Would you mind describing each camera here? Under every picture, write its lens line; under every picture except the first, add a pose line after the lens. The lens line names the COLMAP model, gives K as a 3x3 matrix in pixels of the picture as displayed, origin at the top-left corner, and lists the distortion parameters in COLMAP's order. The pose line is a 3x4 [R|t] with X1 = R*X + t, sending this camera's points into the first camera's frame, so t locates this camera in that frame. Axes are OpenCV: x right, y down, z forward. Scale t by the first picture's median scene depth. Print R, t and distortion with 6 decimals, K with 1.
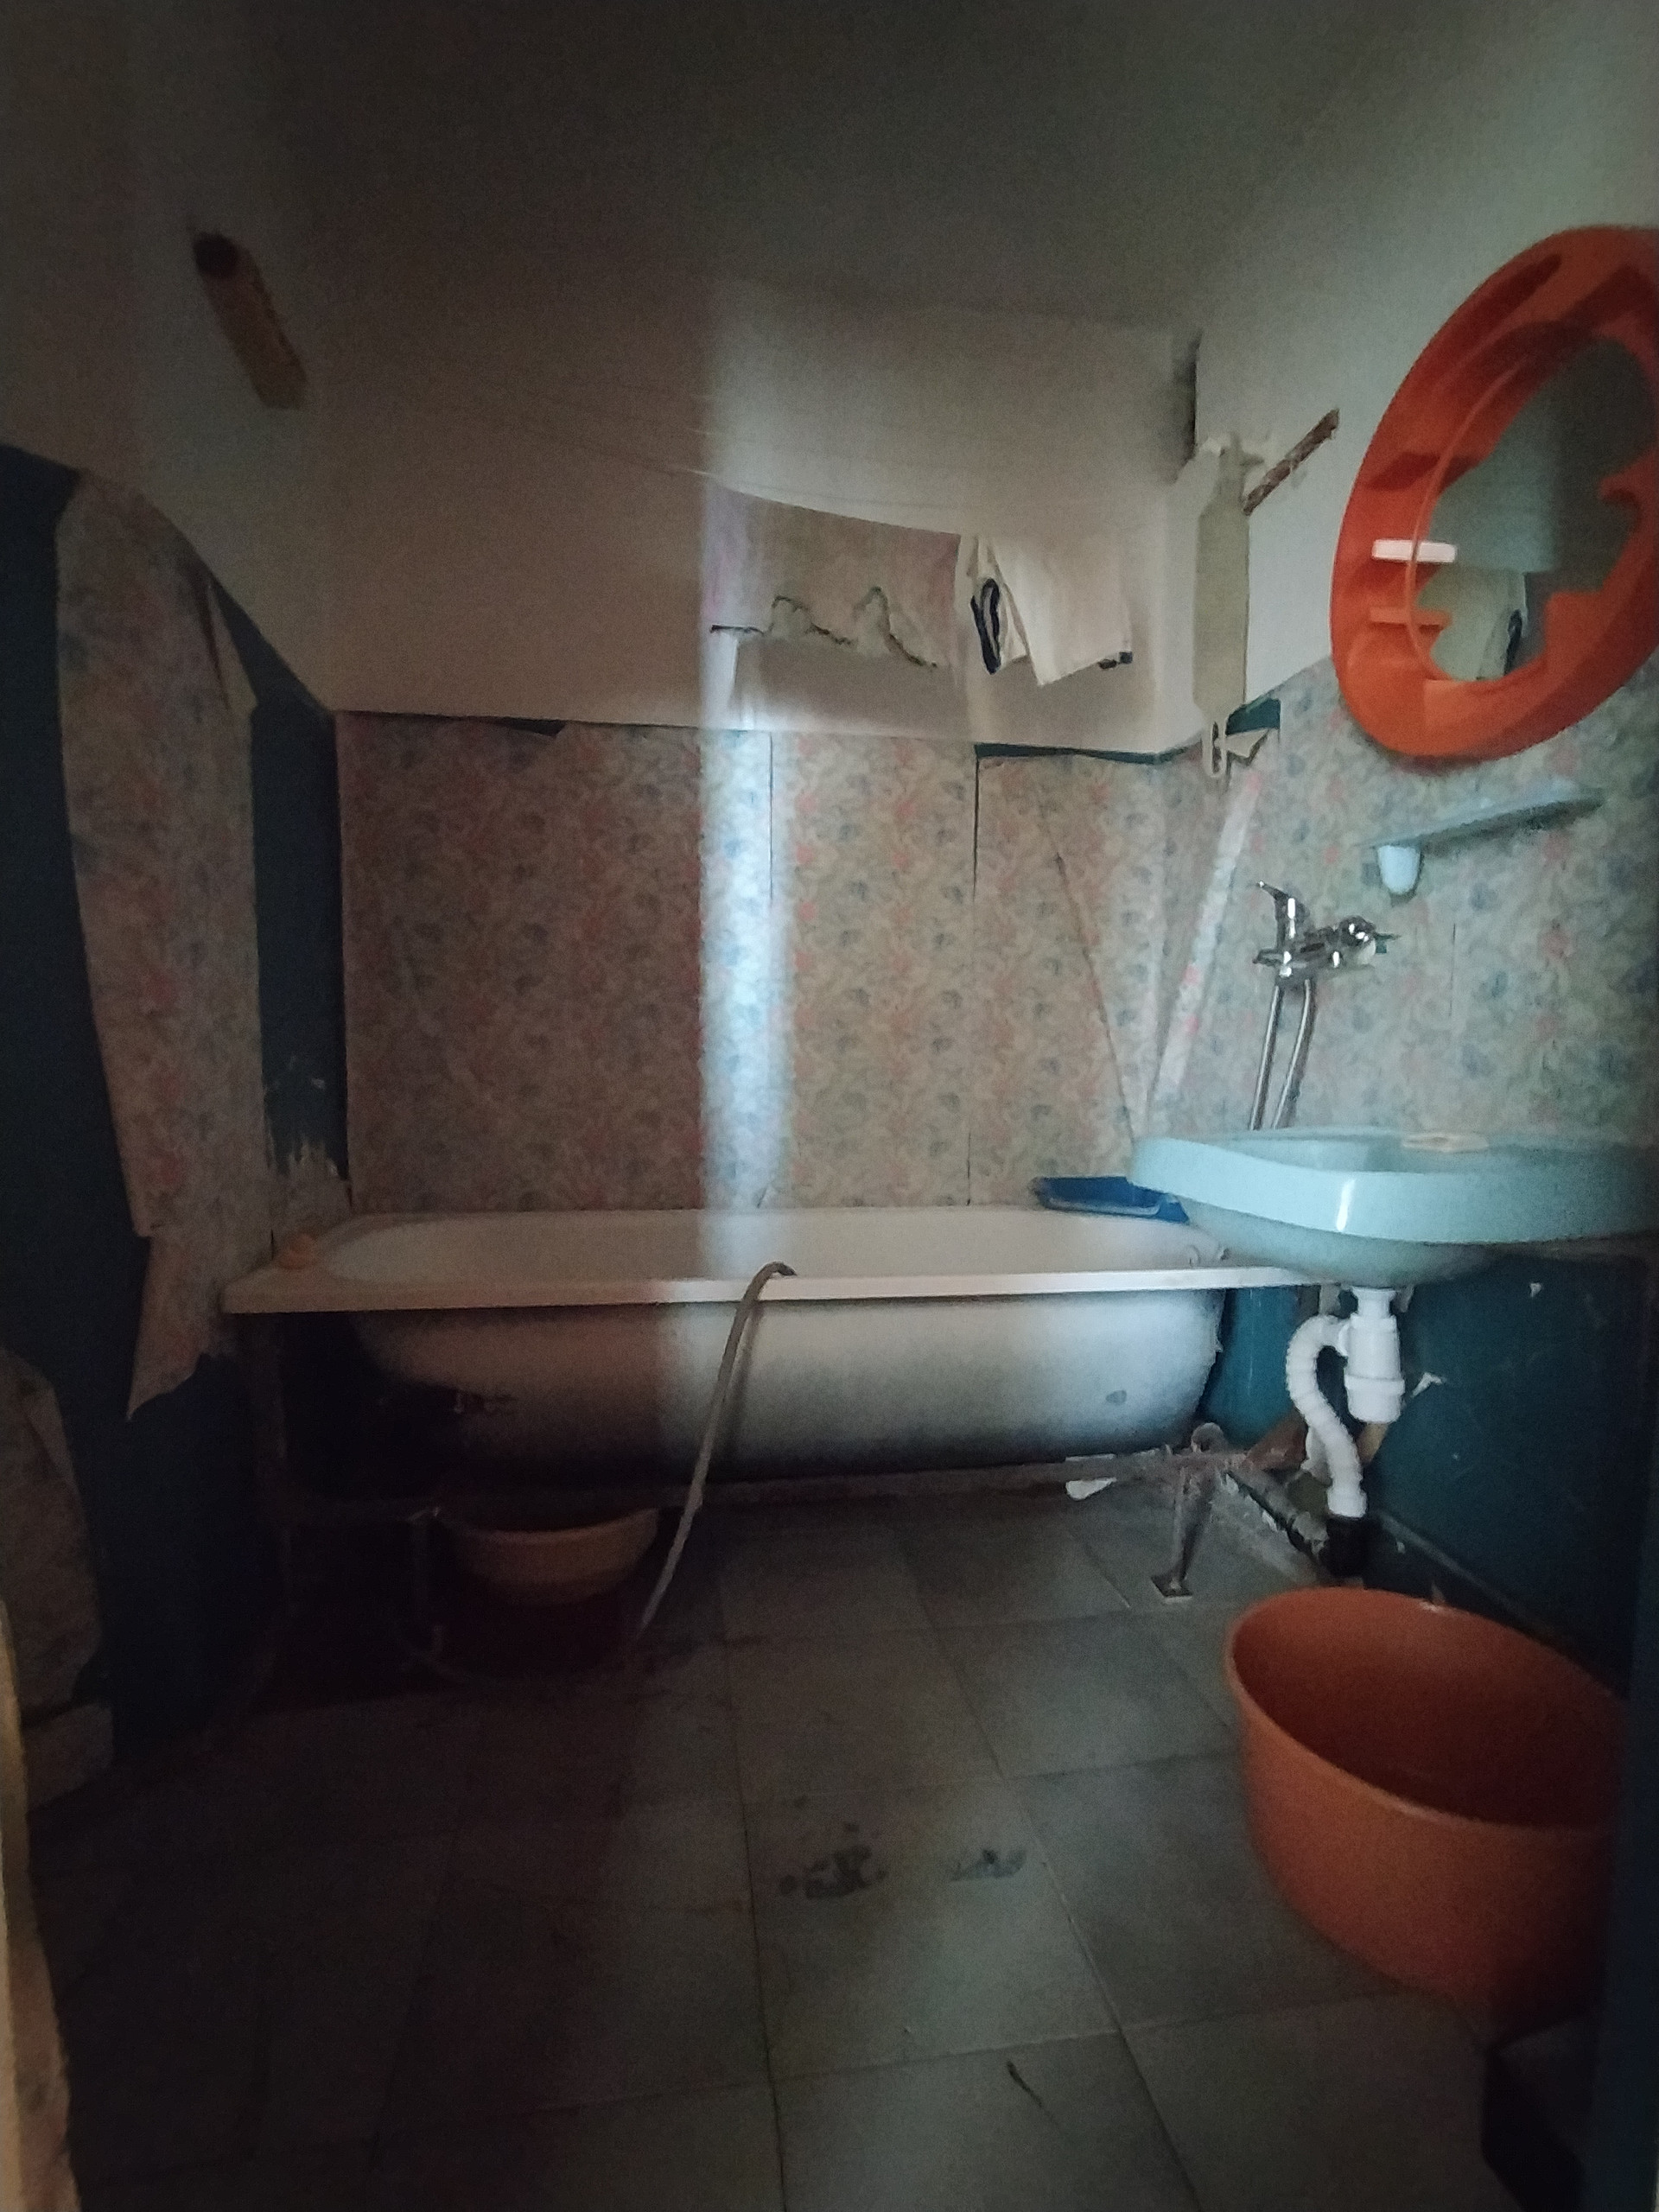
lens RADIAL K [[1013.4, 0, 833.3], [0, 1013.4, 1120.4], [0, 0, 1]] dist [-0.029014, 0.011524]
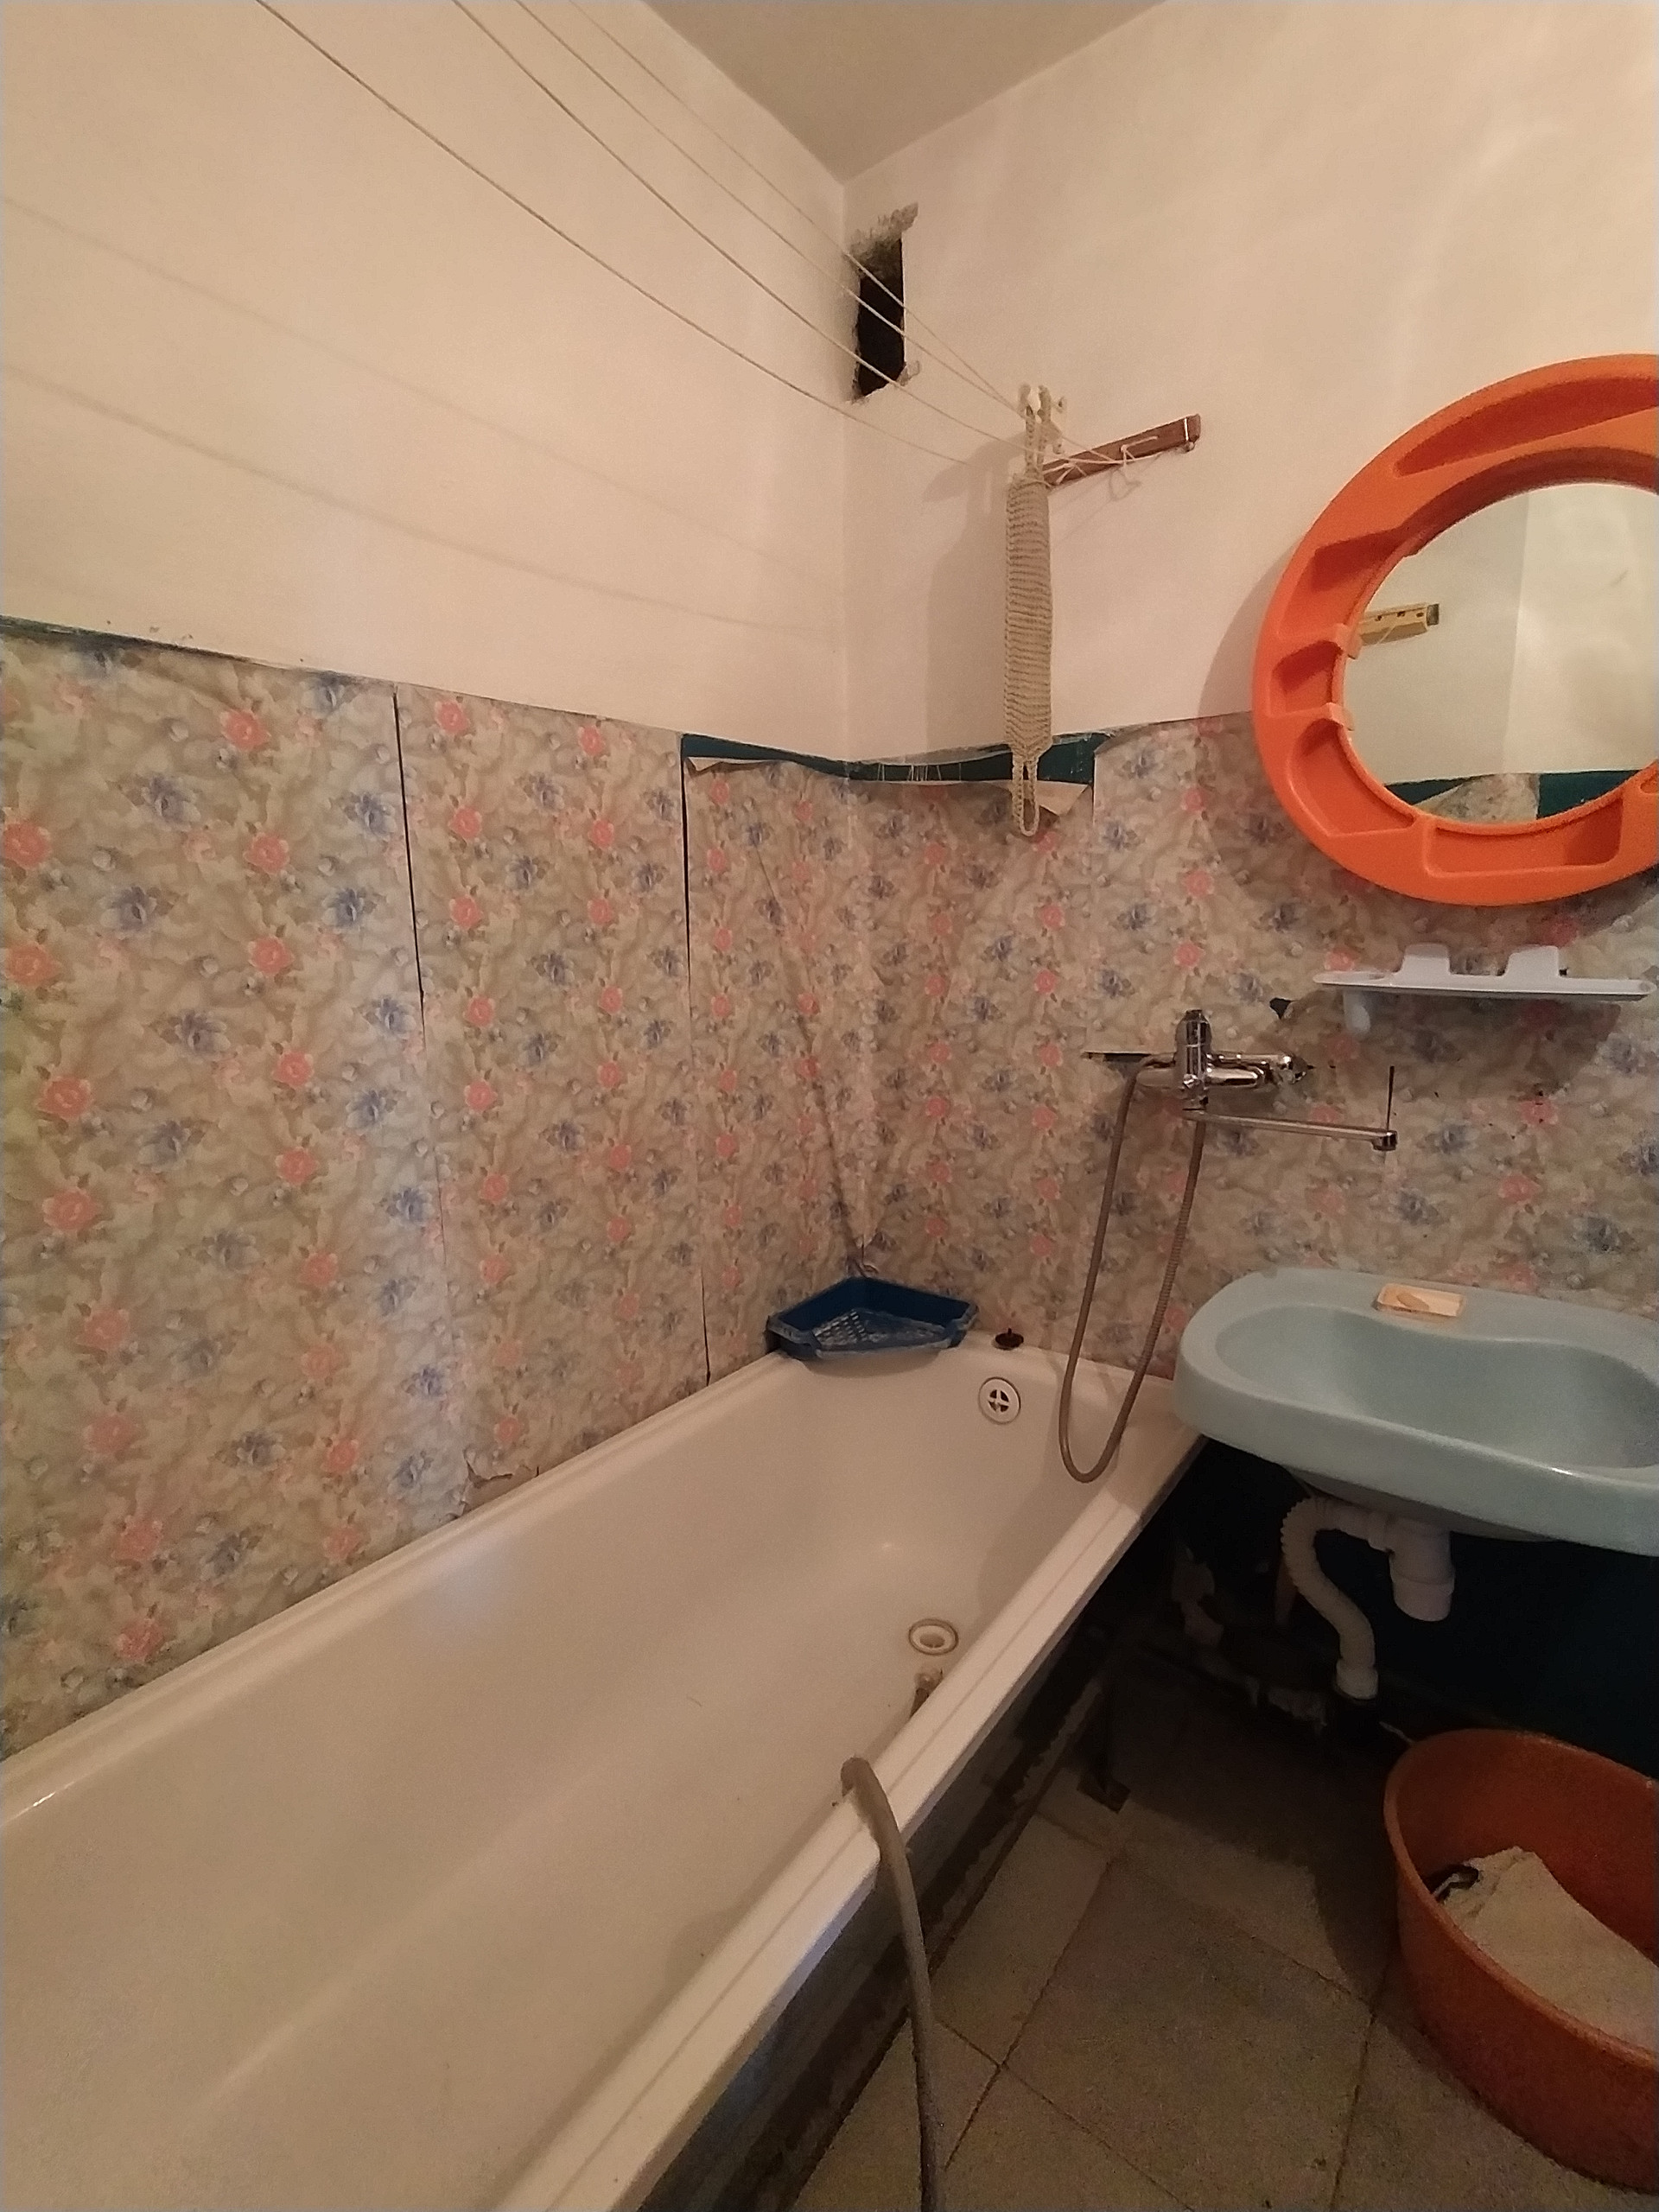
lens RADIAL K [[1008.7, 0, 824.1], [0, 1008.7, 1115.4], [0, 0, 1]] dist [-0.025859, 0.012642]
pose [[0.735277, -0.150280, 0.660896, -0.265760], [0.073916, 0.987072, 0.142213, -0.210739], [-0.673724, -0.055715, 0.736880, 0.428759]]
